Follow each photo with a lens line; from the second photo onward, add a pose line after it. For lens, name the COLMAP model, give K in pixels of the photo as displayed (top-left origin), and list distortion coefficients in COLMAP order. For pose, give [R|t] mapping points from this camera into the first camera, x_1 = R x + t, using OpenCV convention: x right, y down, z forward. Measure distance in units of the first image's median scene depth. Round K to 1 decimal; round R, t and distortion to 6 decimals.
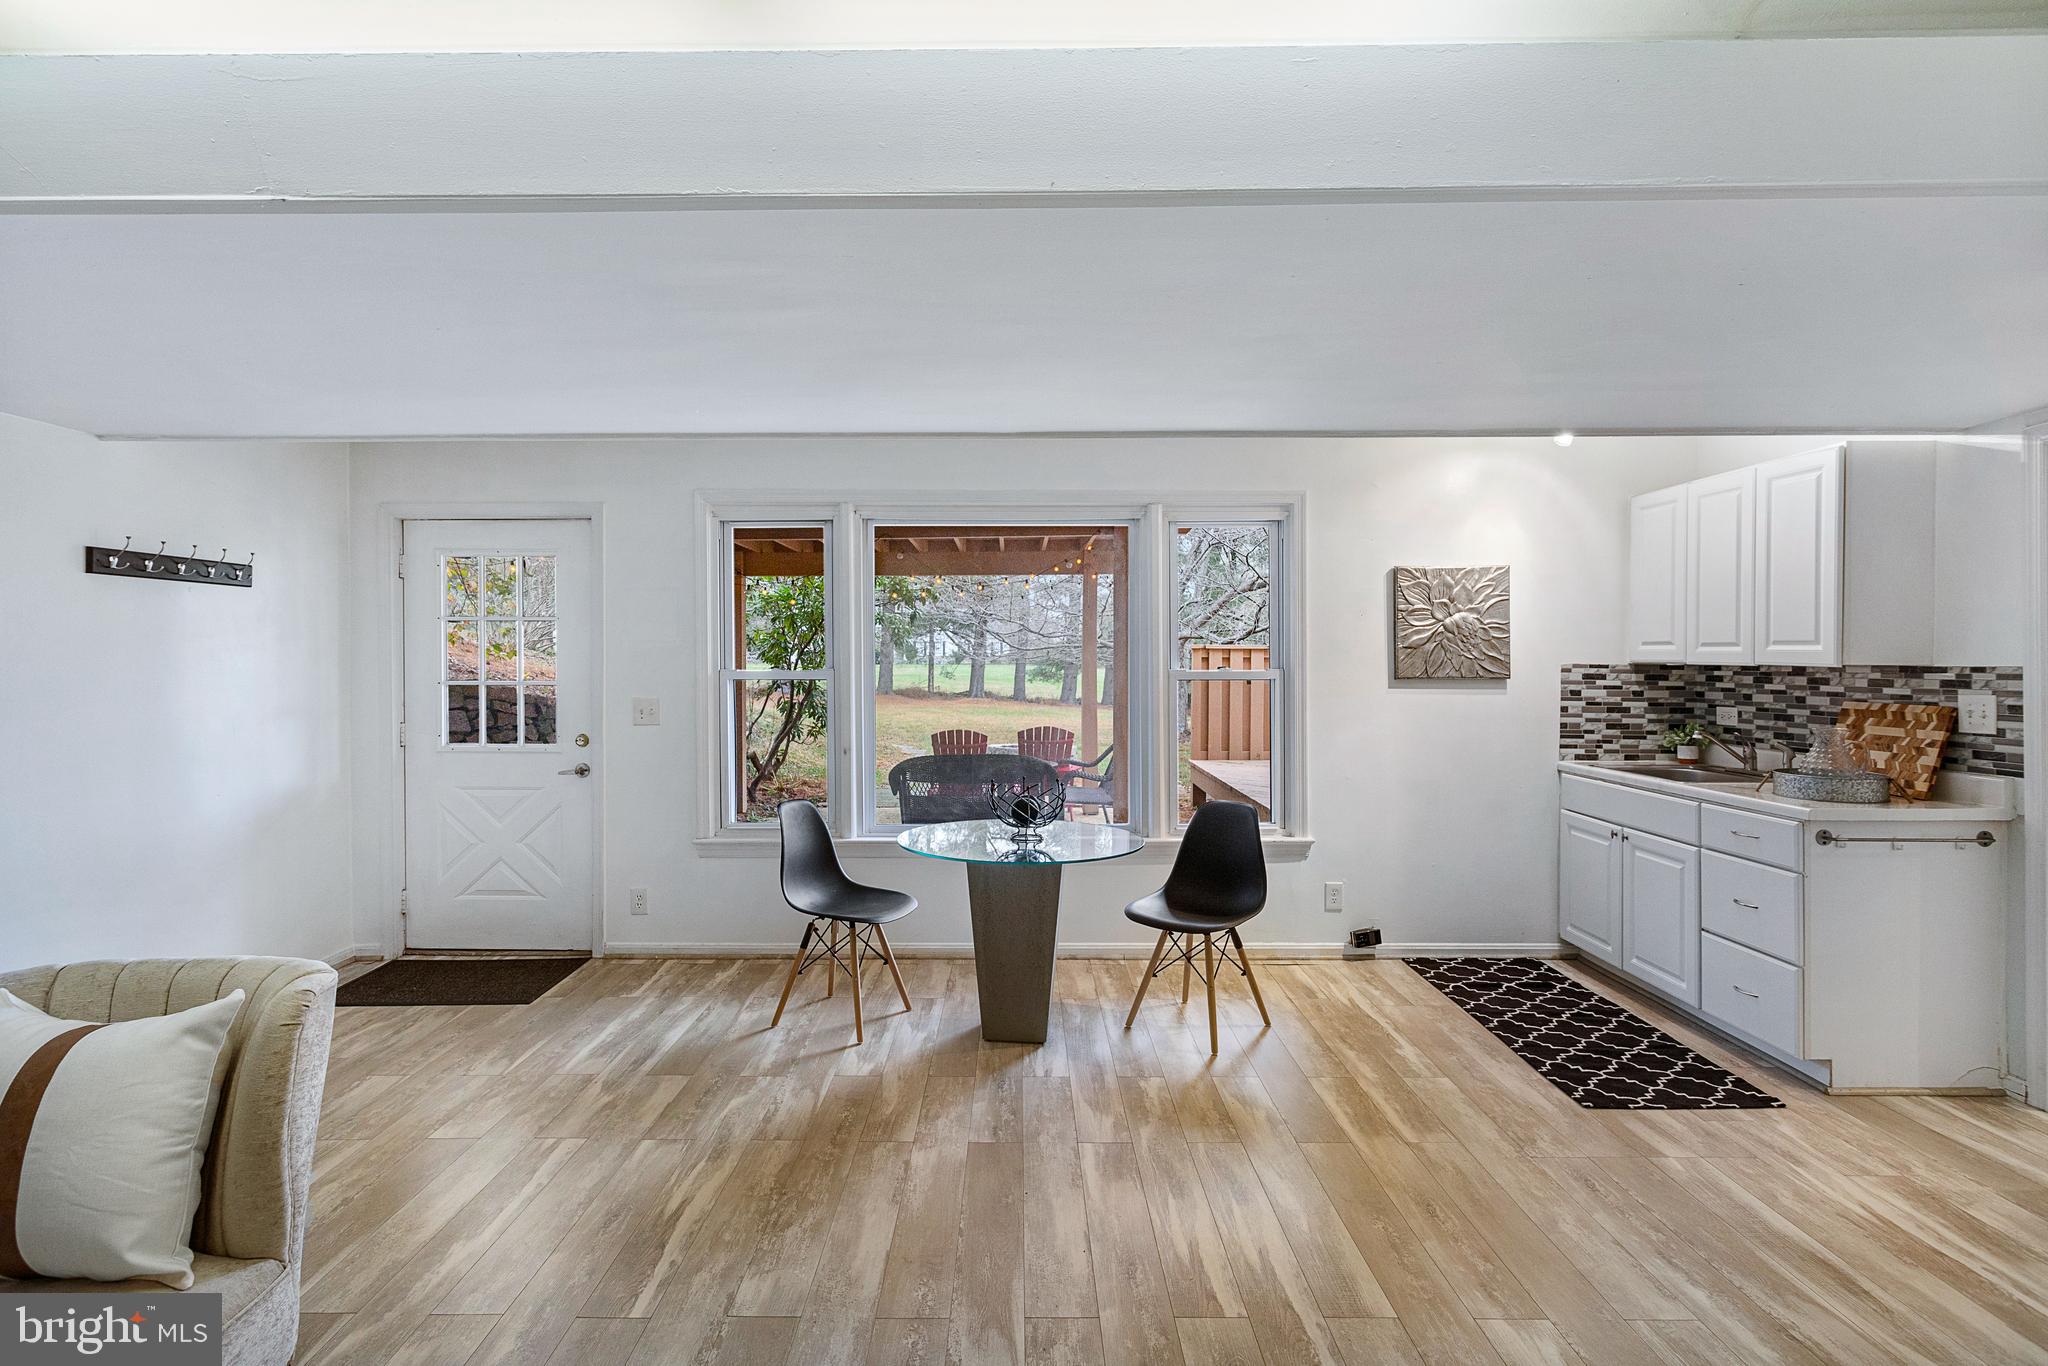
lens RADIAL K [[988.7, 0, 1012.9], [0, 988.7, 667.9], [0, 0, 1]] dist [-0.008265, 0.001913]
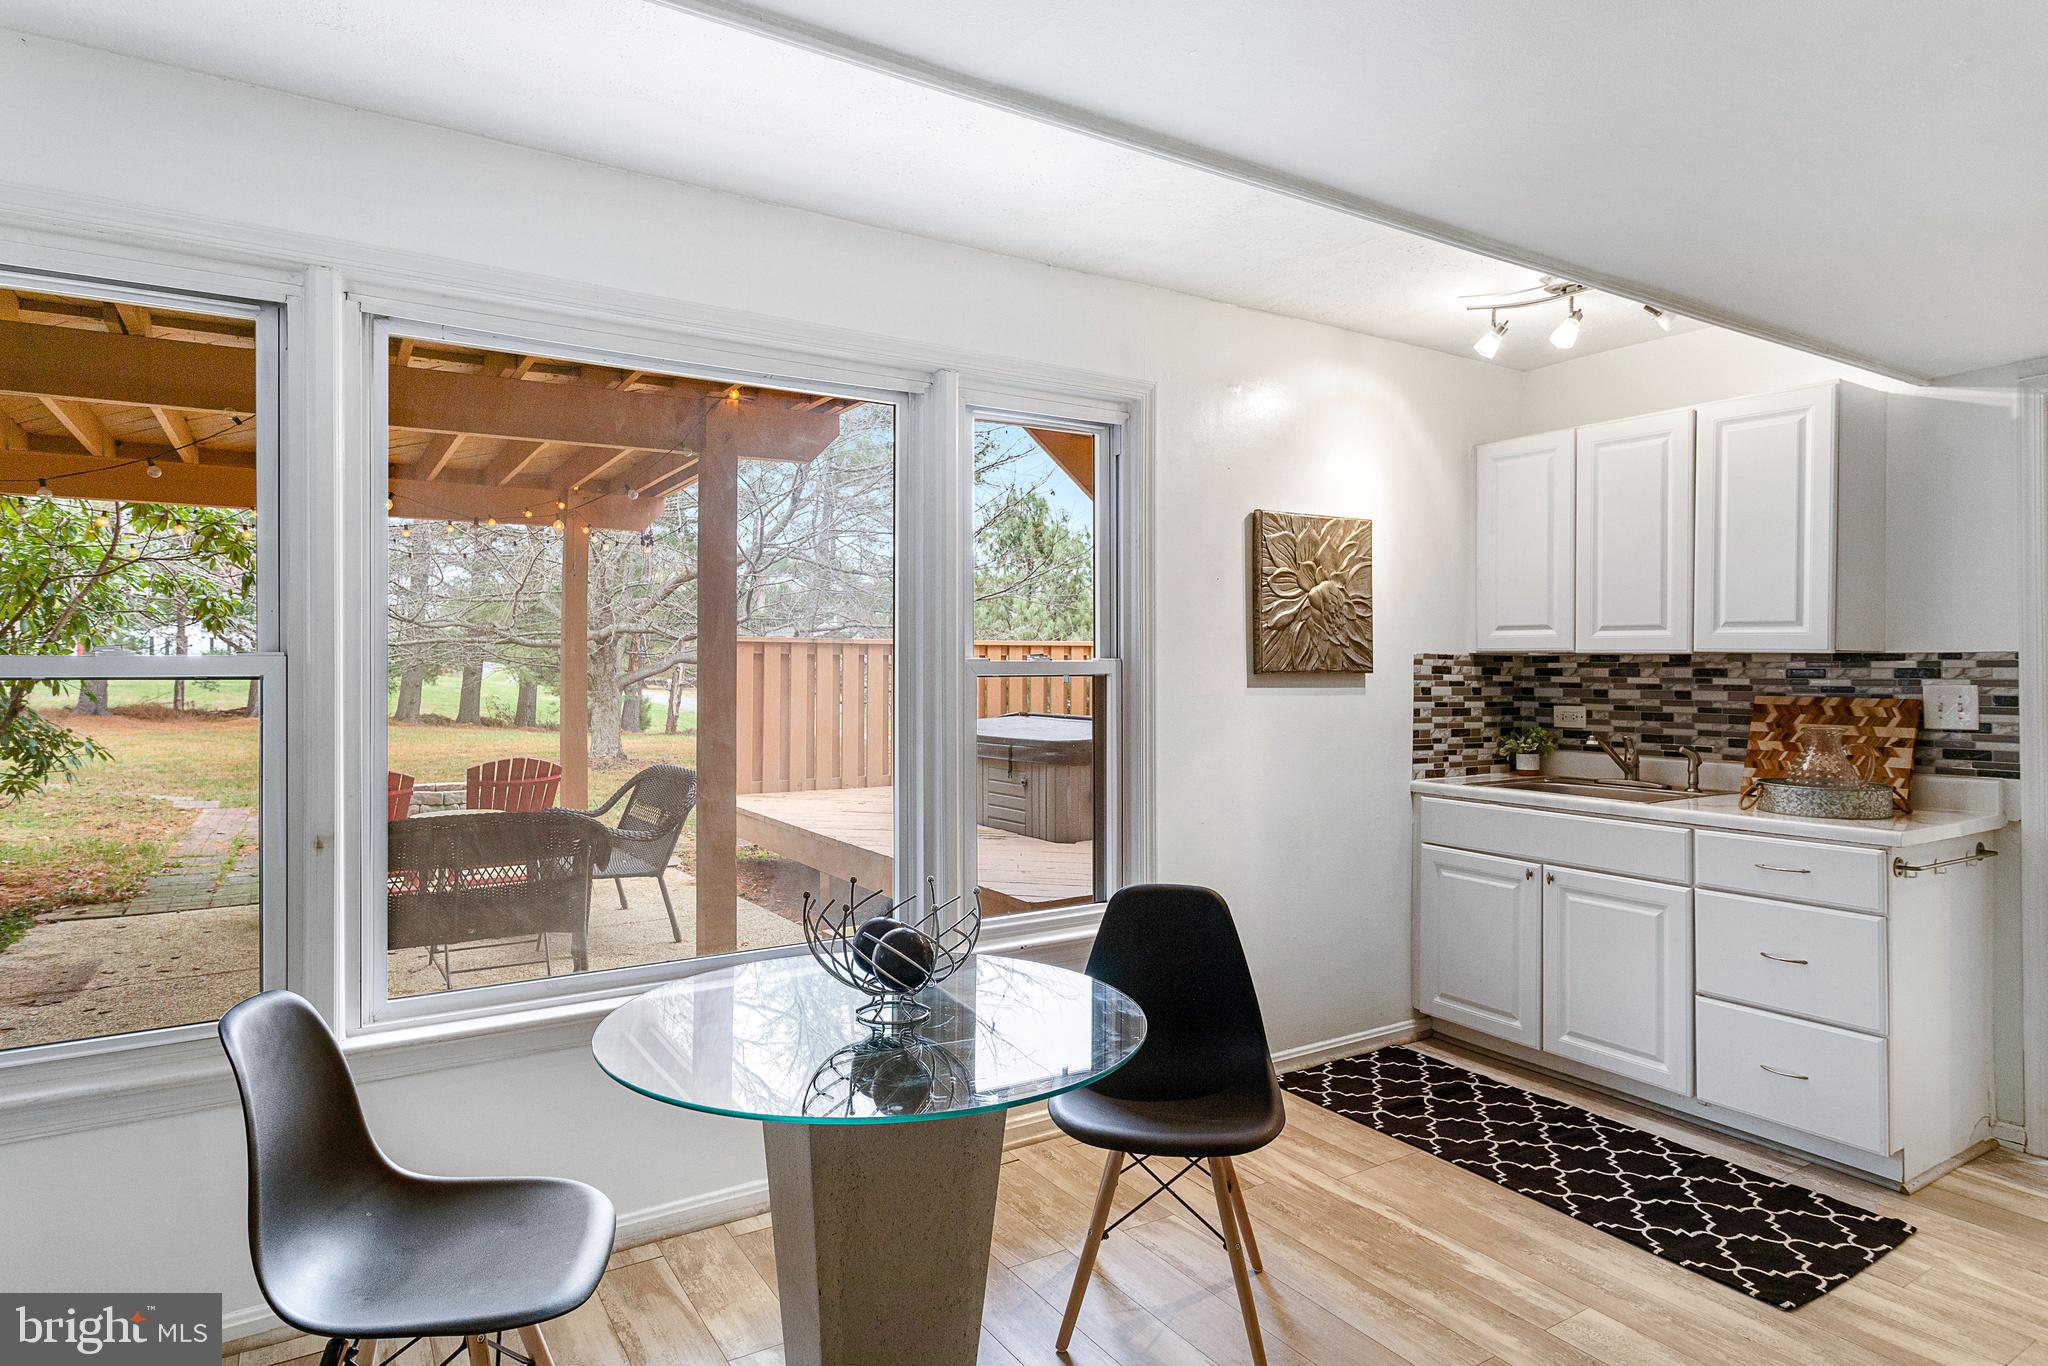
lens RADIAL K [[1141.1, 0, 1021.6], [0, 1141.1, 661.3], [0, 0, 1]] dist [-0.003045, -0.000110]
pose [[0.844489, 0.003645, 0.535561, -0.192650], [0.002337, 0.999942, -0.010491, 0.011681], [-0.535568, 0.010111, 0.844431, 0.452522]]
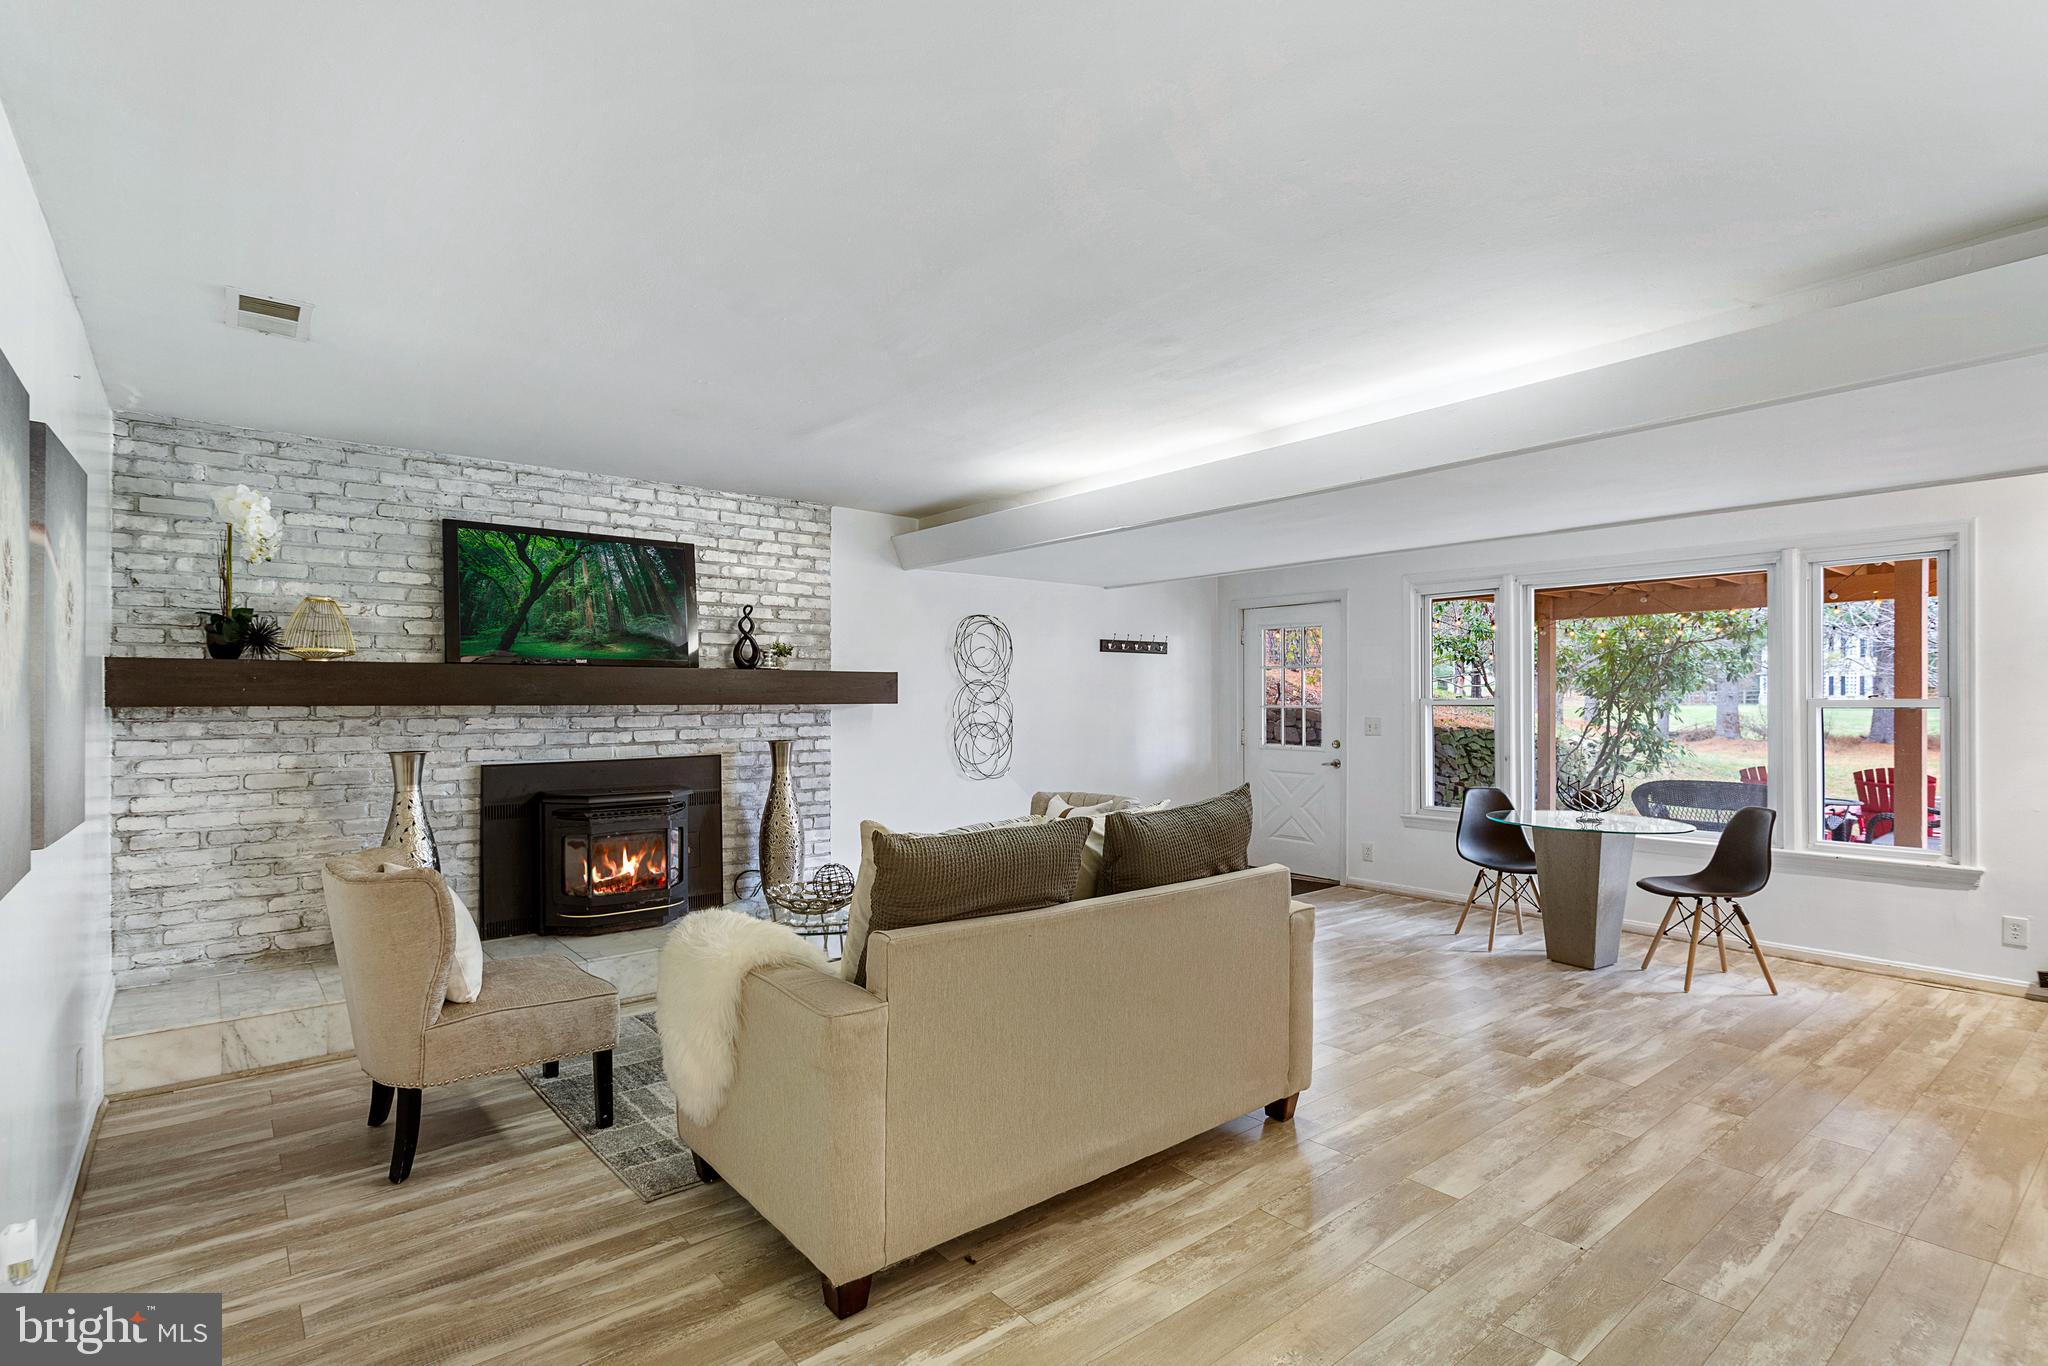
lens RADIAL K [[988.7, 0, 1024.0], [0, 988.7, 704.2], [0, 0, 1]] dist [-0.008265, 0.001913]
pose [[0.637265, 0.003185, -0.770638, 0.487918], [-0.007742, 0.999967, -0.002269, 0.019579], [0.770606, 0.007412, 0.637269, -0.399454]]
